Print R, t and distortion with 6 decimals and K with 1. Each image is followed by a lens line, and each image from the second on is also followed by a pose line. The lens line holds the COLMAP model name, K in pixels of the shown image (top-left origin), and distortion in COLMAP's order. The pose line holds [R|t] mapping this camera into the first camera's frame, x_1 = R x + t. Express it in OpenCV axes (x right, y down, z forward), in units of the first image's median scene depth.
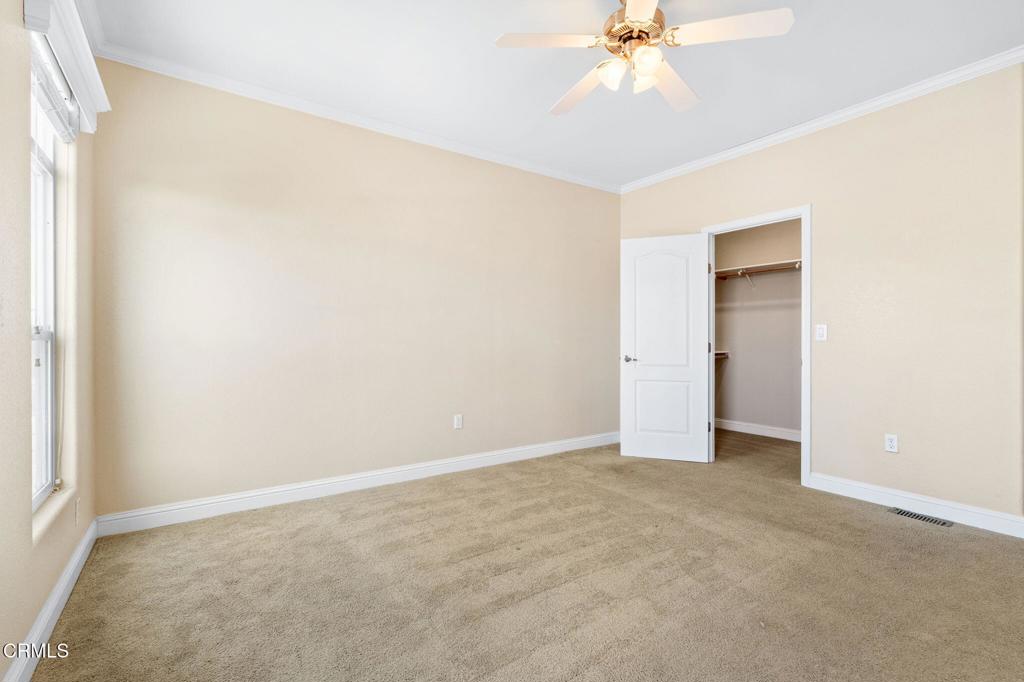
lens RADIAL K [[465.6, 0, 512.0], [0, 465.6, 341.0], [0, 0, 1]] dist [-0.003139, -0.000025]
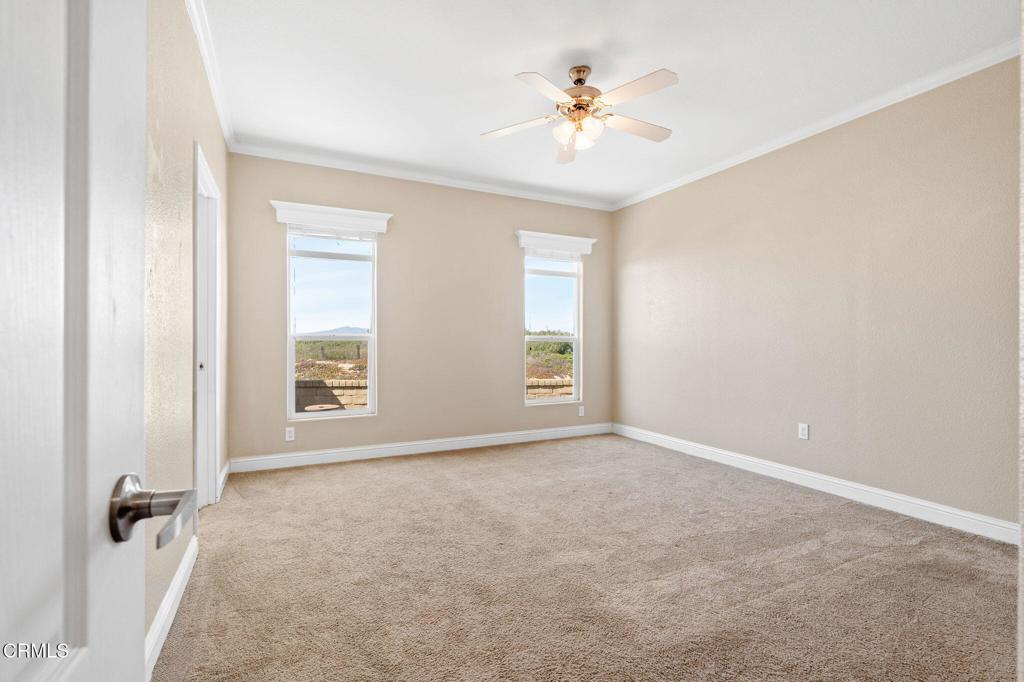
lens RADIAL K [[465.6, 0, 512.0], [0, 465.6, 341.0], [0, 0, 1]] dist [-0.003139, -0.000025]
pose [[-0.145147, -0.001893, -0.989408, 0.880174], [-0.004441, 0.999989, -0.001262, -0.001761], [0.989400, 0.004211, -0.145154, 0.563836]]
